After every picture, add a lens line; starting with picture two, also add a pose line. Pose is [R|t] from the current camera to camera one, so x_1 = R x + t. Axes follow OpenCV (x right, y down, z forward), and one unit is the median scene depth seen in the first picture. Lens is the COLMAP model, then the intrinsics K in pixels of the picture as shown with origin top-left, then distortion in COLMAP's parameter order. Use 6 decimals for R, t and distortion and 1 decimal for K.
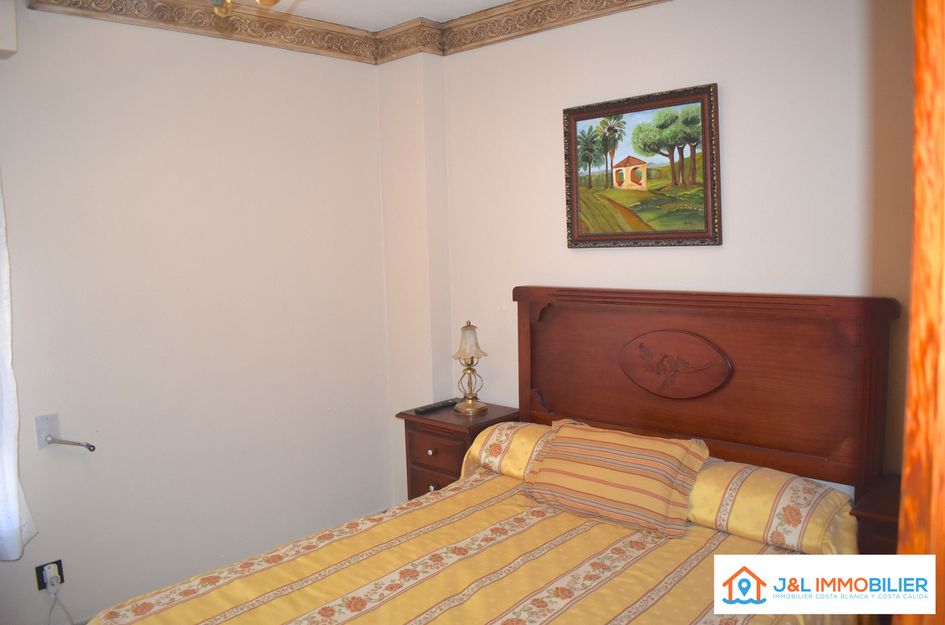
lens RADIAL K [[736.9, 0, 464.9], [0, 736.9, 310.8], [0, 0, 1]] dist [-0.093865, 0.015838]
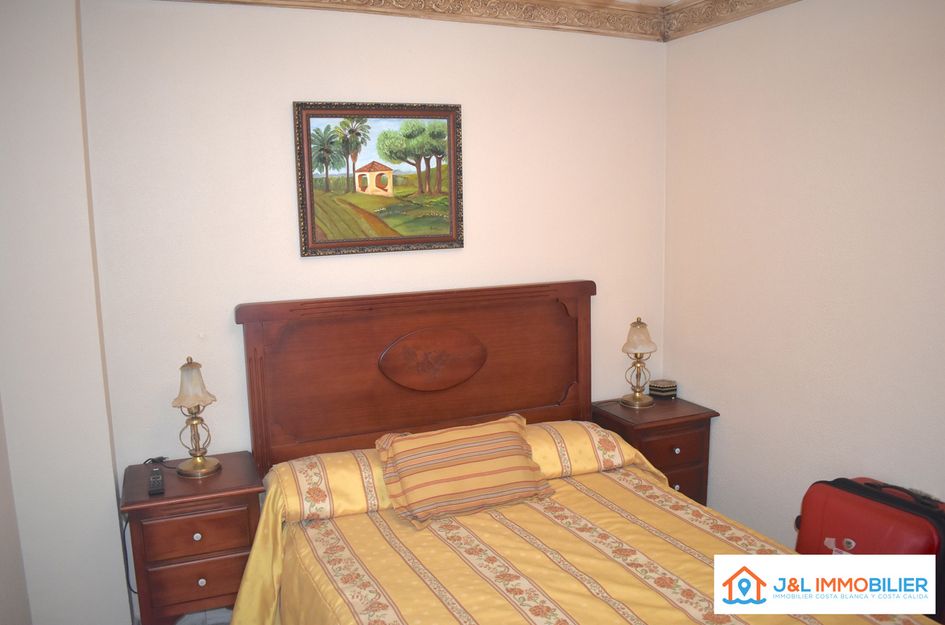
lens RADIAL K [[736.9, 0, 466.2], [0, 736.9, 313.6], [0, 0, 1]] dist [-0.093865, 0.015838]
pose [[0.406611, -0.109583, 0.907005, -0.663872], [0.105067, 0.991802, 0.072727, -0.066711], [-0.907540, 0.065725, 0.414791, 0.493829]]
